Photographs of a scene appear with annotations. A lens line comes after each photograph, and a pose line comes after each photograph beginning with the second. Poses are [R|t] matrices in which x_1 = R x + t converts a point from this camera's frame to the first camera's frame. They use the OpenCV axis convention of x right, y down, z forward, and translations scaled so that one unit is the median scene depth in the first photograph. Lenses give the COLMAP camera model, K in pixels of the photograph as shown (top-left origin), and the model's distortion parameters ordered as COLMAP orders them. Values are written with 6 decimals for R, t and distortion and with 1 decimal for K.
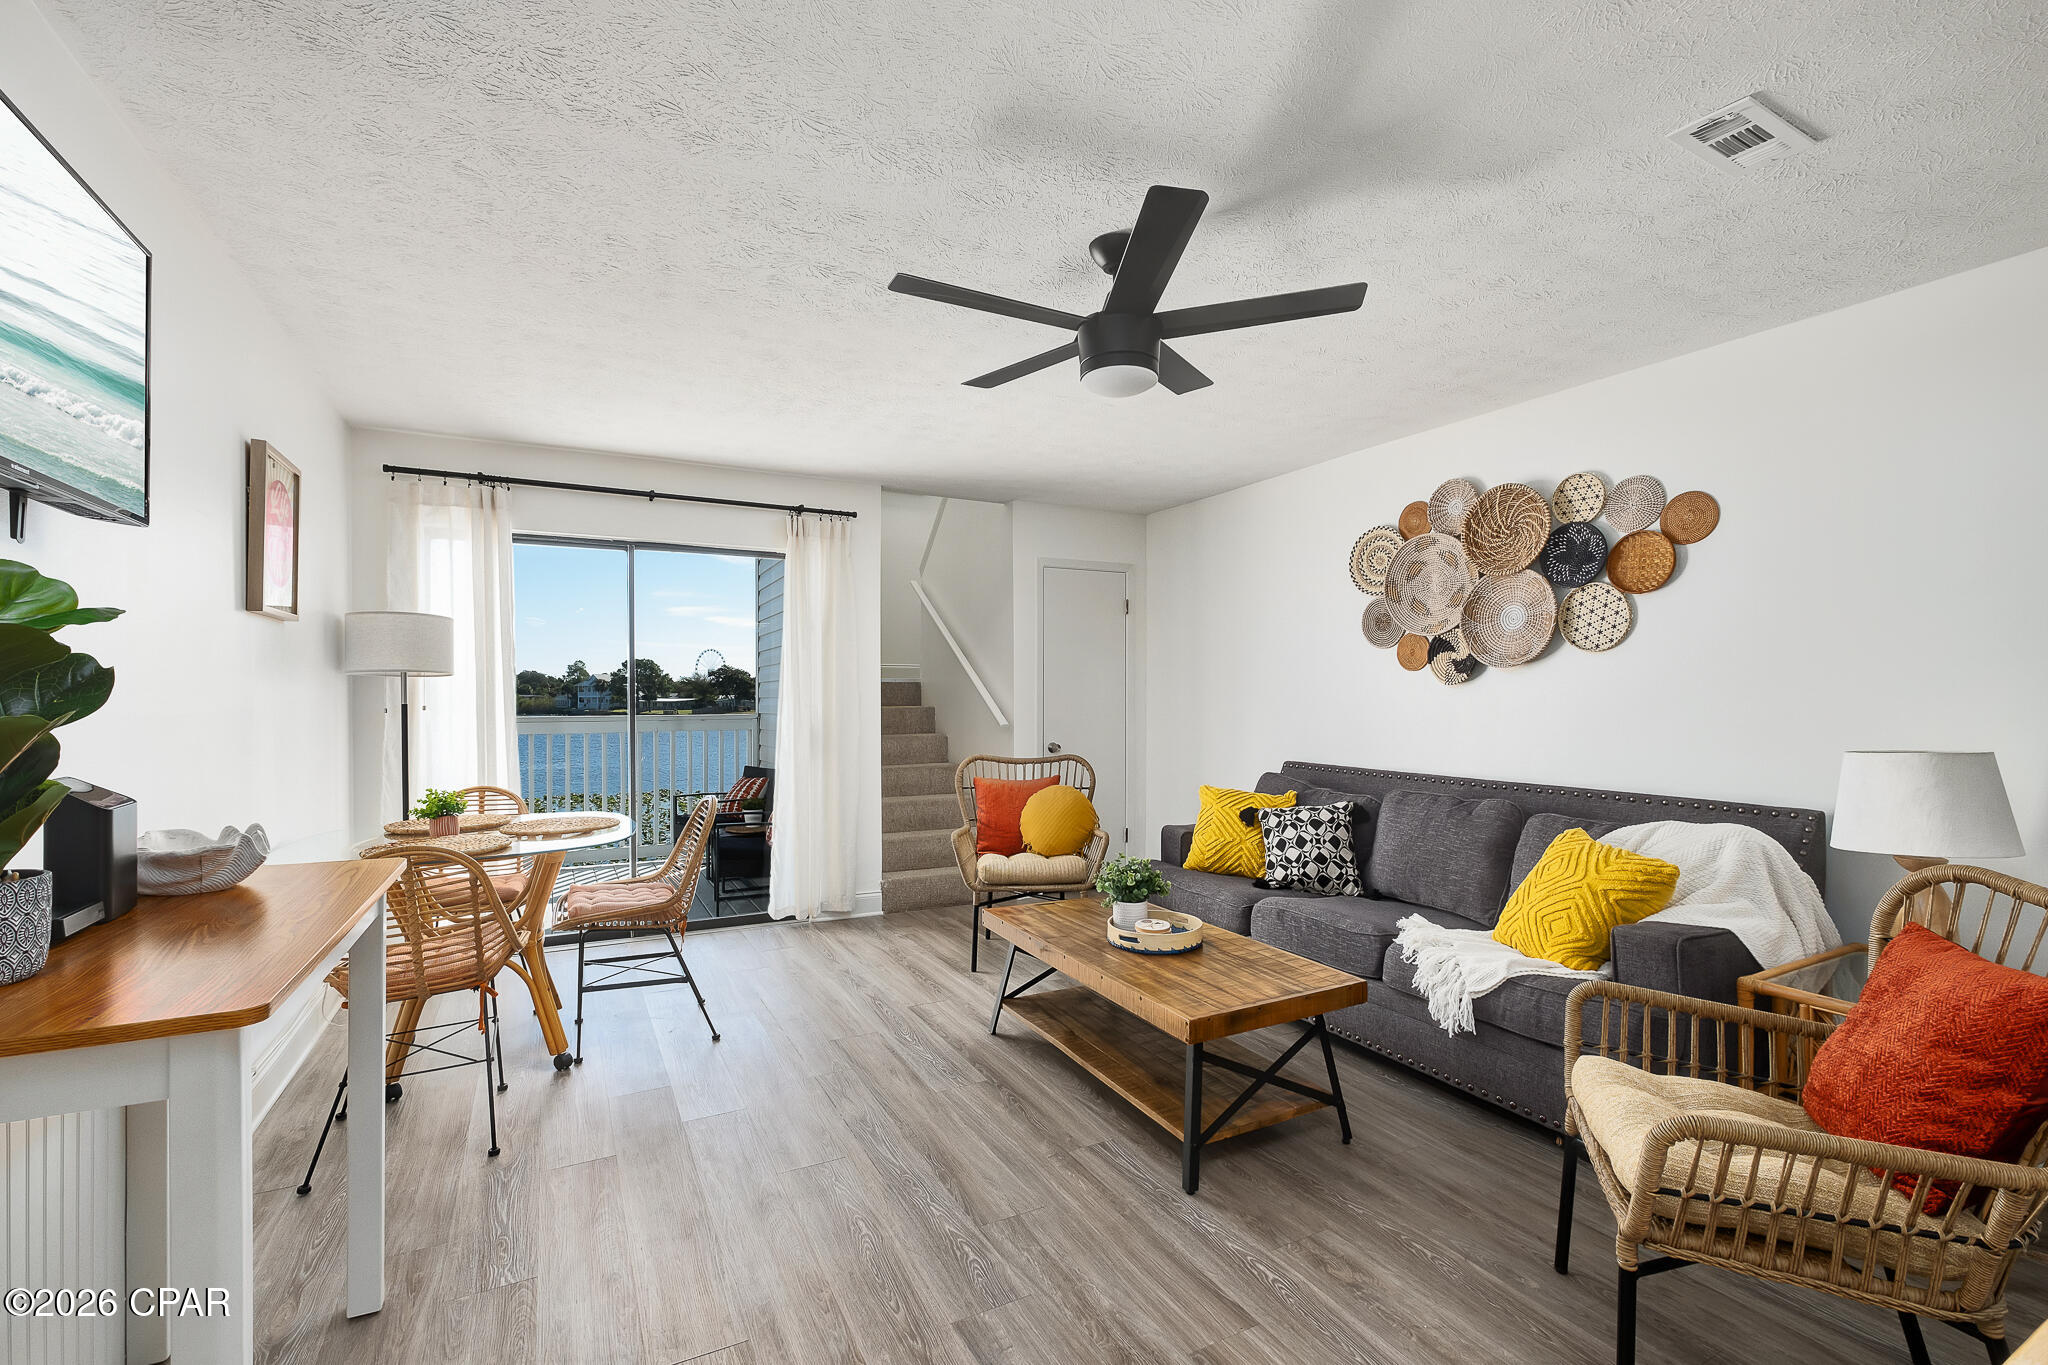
lens RADIAL K [[895.6, 0, 1021.1], [0, 895.6, 697.4], [0, 0, 1]] dist [-0.003457, -0.000213]
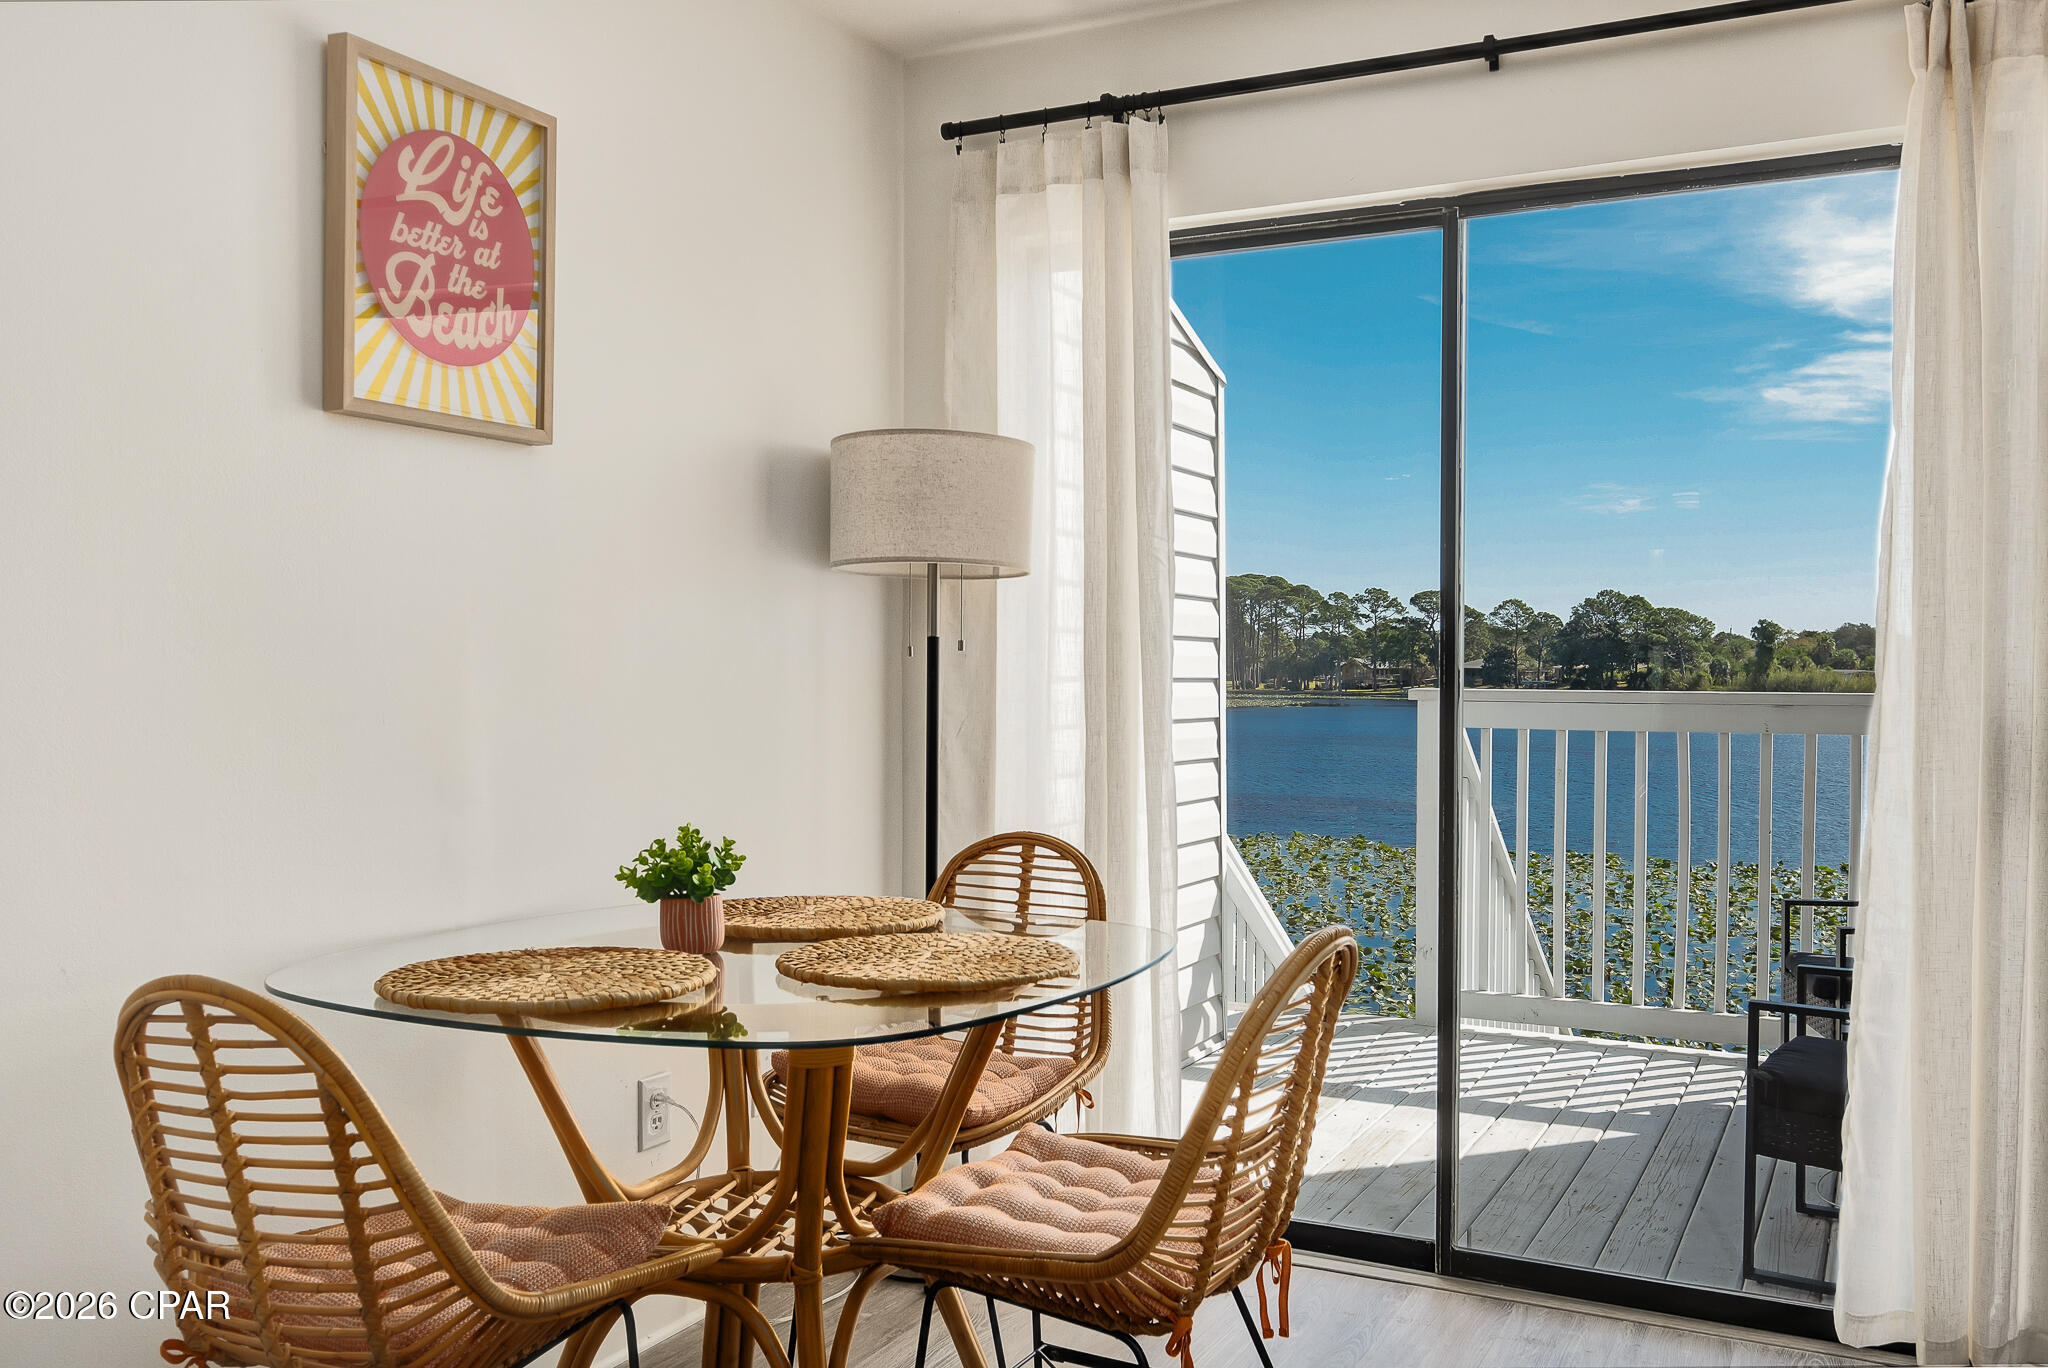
lens RADIAL K [[1737.6, 0, 1018.1], [0, 1737.6, 712.1], [0, 0, 1]] dist [0.004170, -0.003441]
pose [[0.580944, 0.026306, -0.813518, 0.054363], [-0.008906, 0.999623, 0.025964, 0.021960], [0.813895, -0.007839, 0.580960, 0.516302]]
